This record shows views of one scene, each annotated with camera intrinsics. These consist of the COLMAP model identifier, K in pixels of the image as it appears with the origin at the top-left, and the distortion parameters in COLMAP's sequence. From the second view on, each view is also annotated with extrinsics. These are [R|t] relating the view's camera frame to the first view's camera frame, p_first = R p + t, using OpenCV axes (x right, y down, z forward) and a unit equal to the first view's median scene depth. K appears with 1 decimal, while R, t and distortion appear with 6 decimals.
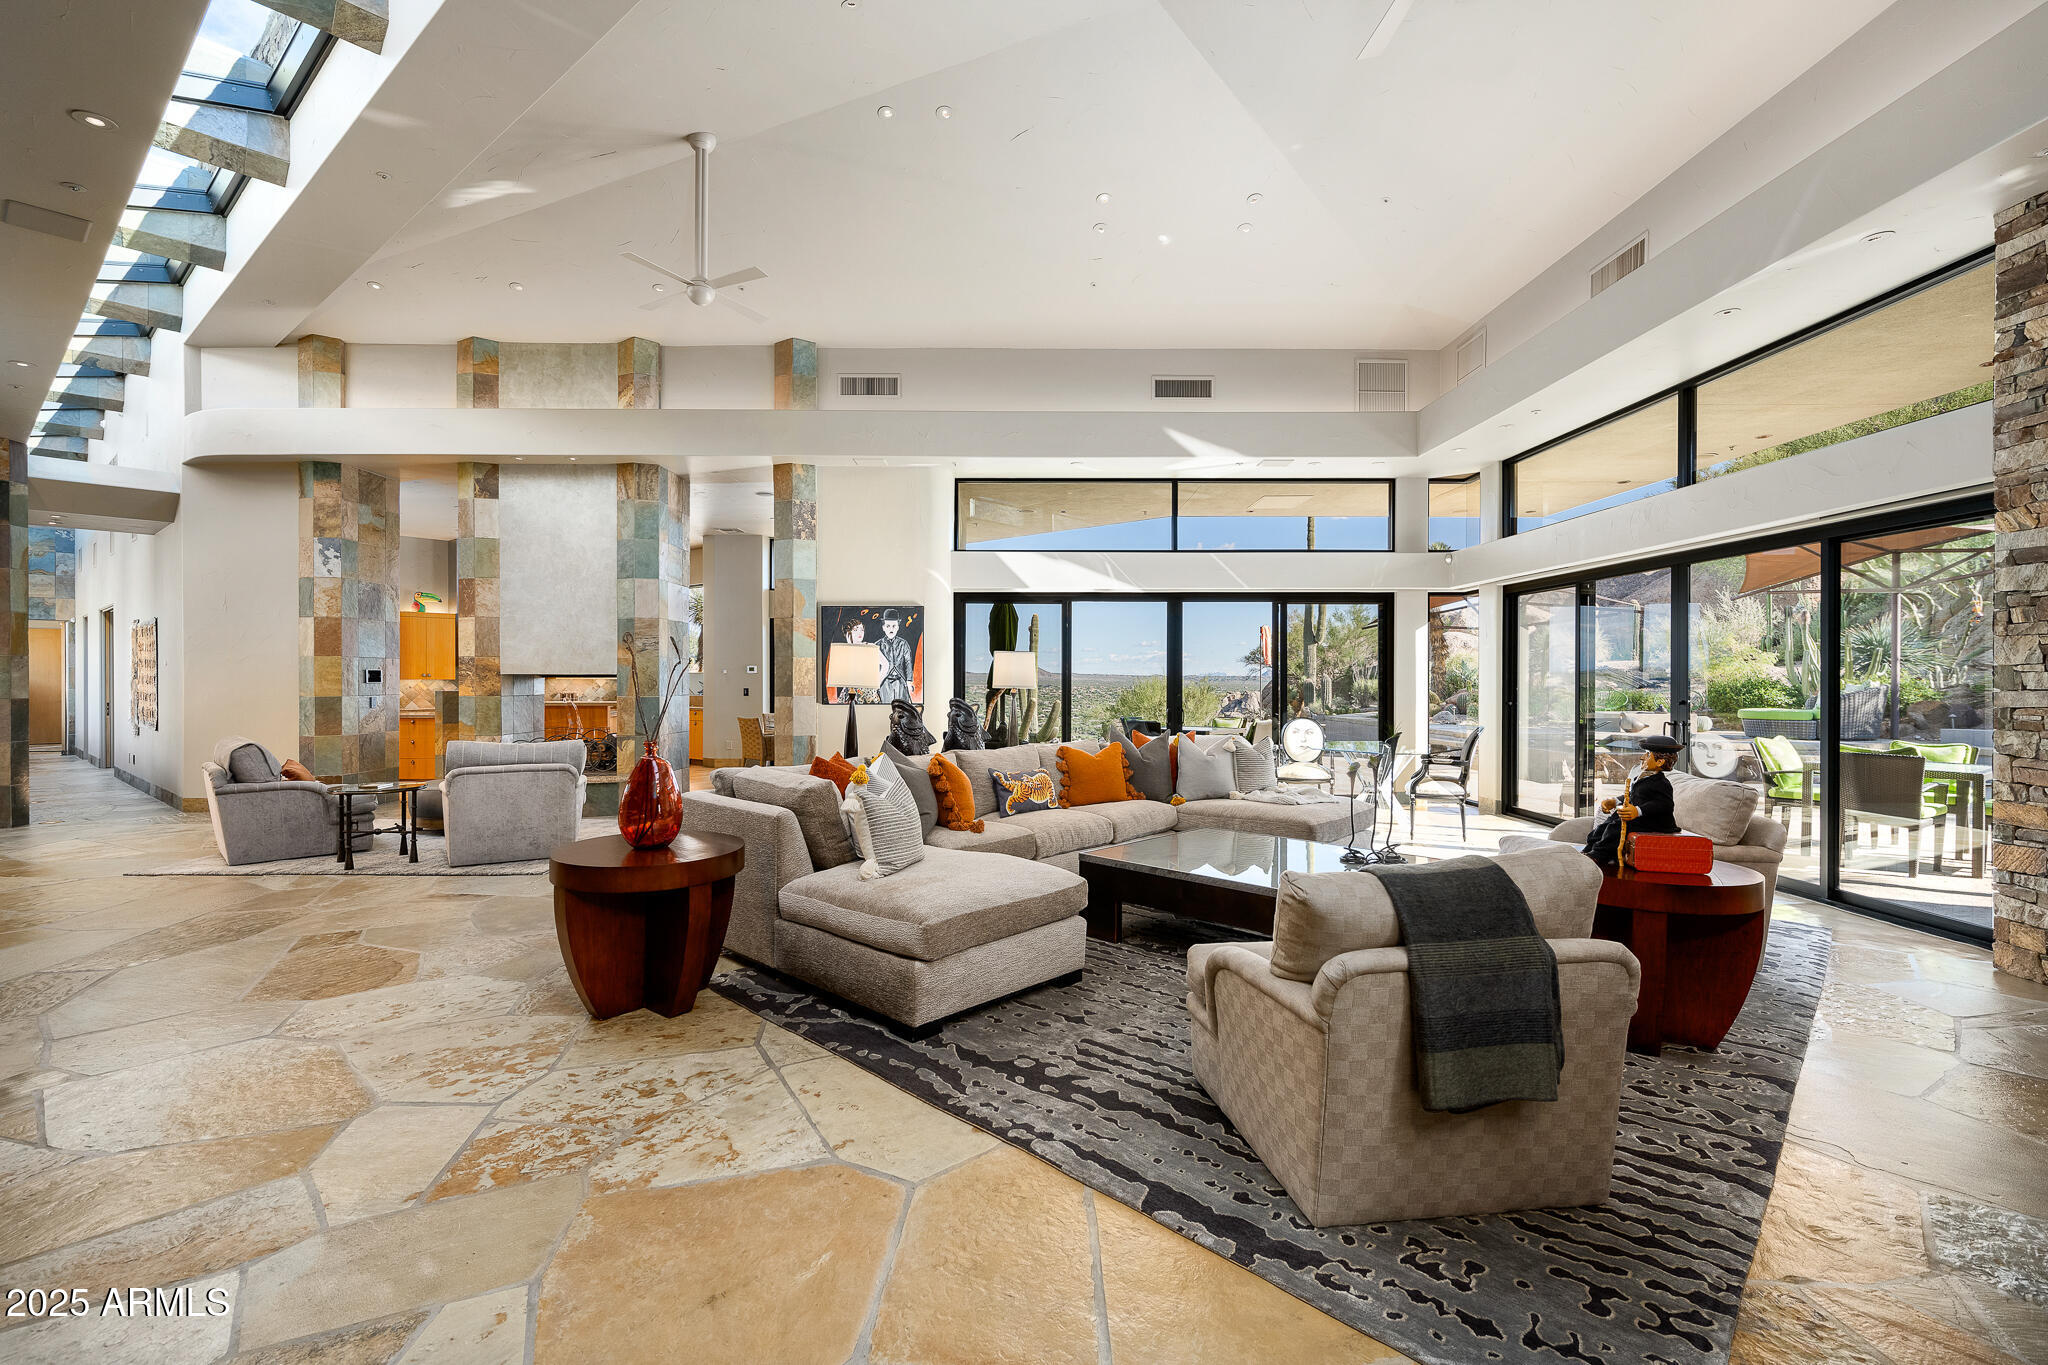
lens RADIAL K [[892.1, 0, 1024.0], [0, 892.1, 682.5], [0, 0, 1]] dist [0.001913, 0.000795]
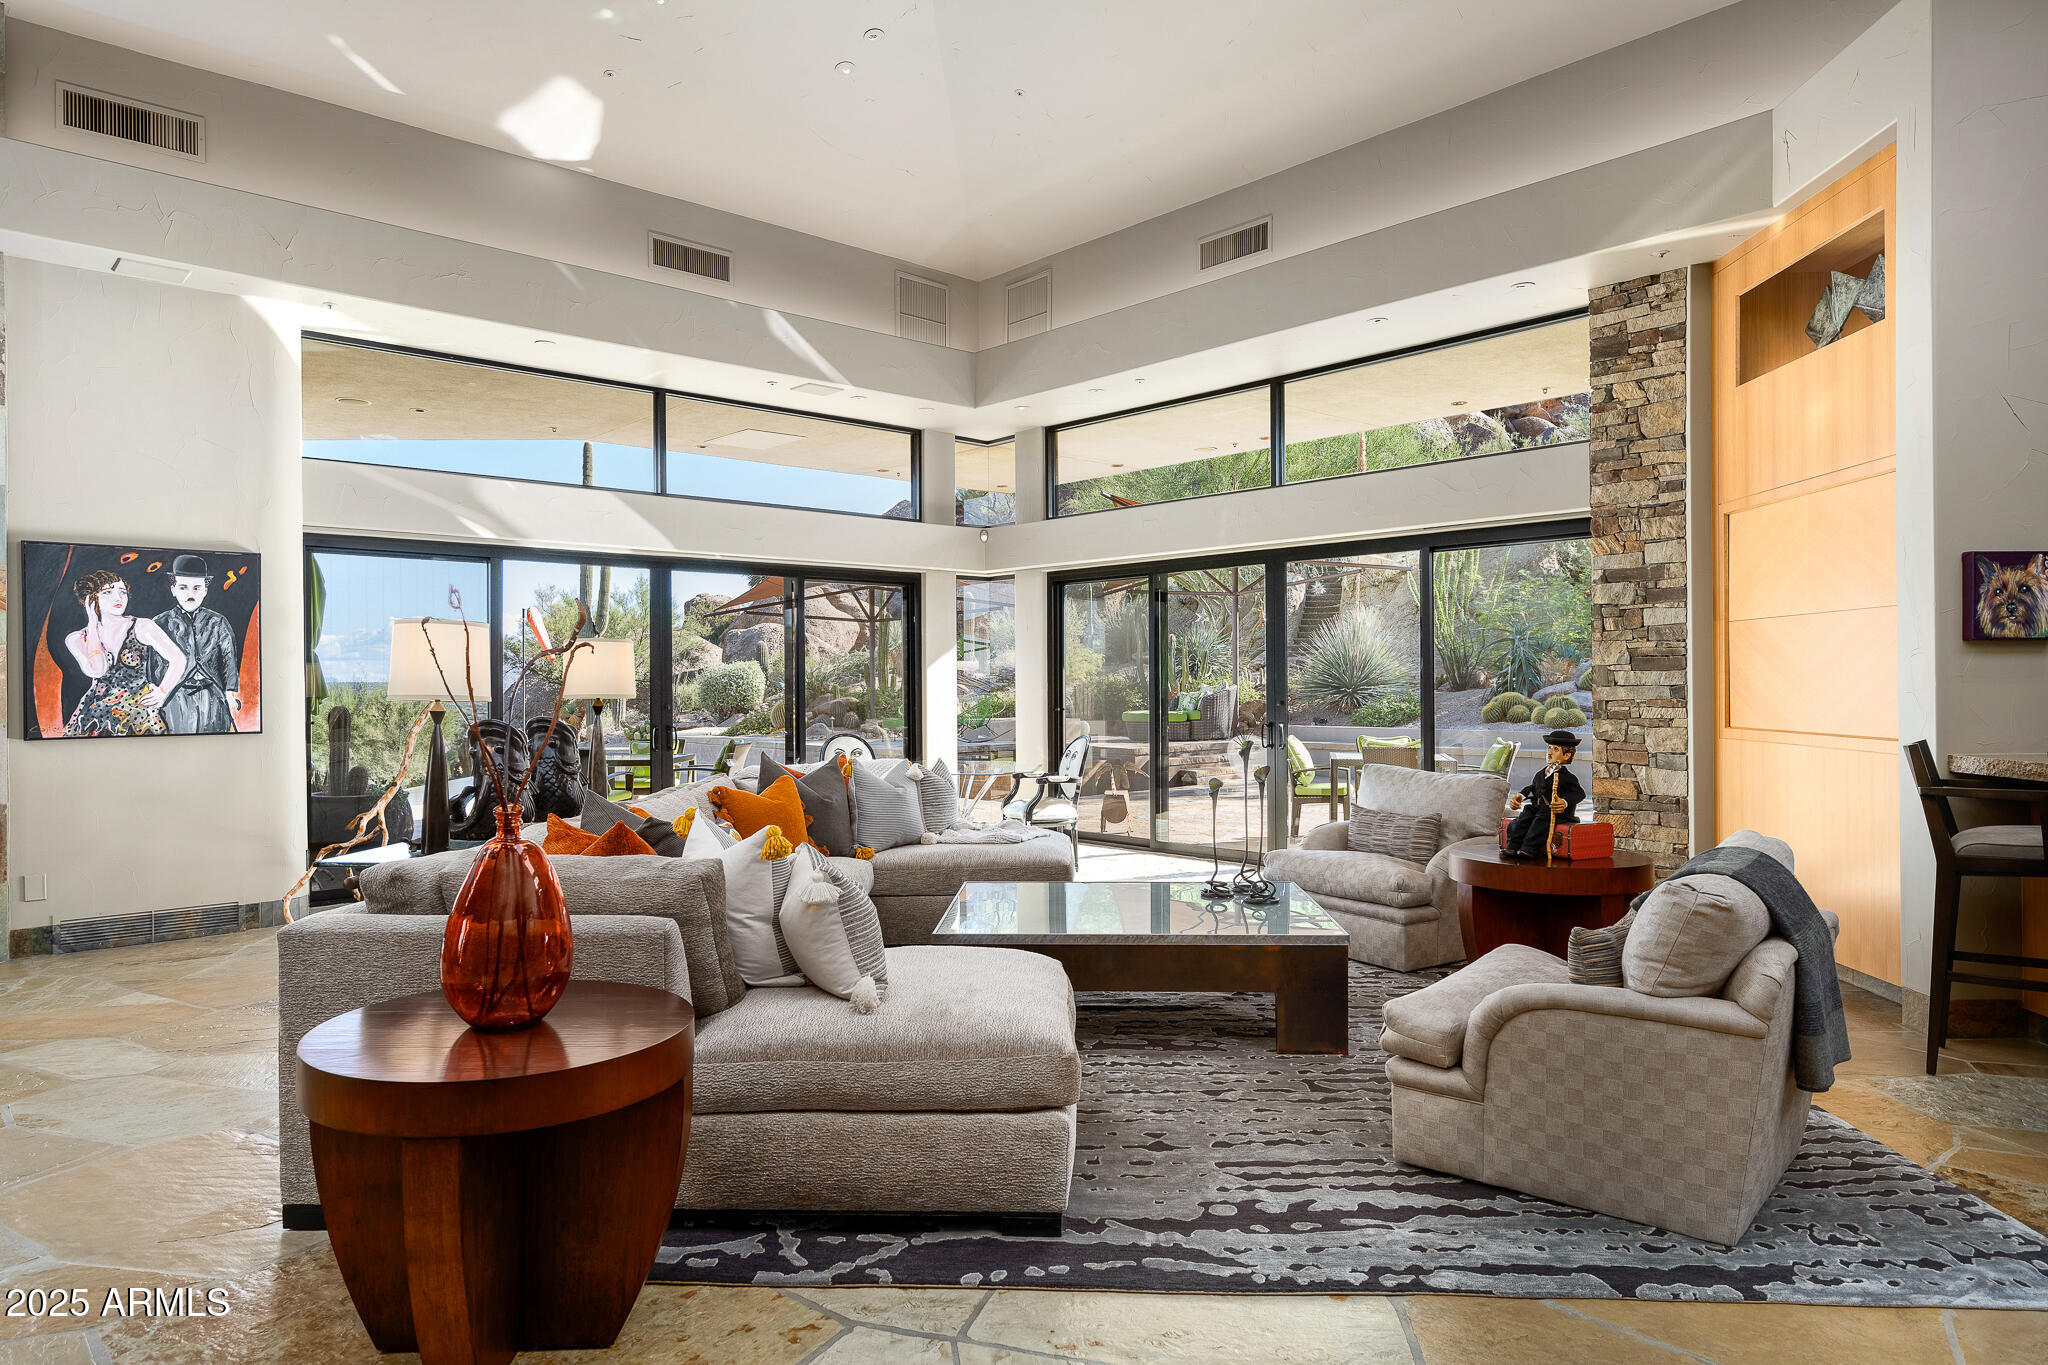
lens RADIAL K [[1244.0, 0, 1024.0], [0, 1244.0, 682.5], [0, 0, 1]] dist [-0.000759, 0.001478]
pose [[0.747834, -0.005989, 0.663859, -0.610212], [0.010122, 0.999946, -0.002381, -0.000103], [-0.663809, 0.008500, 0.747854, 0.271864]]
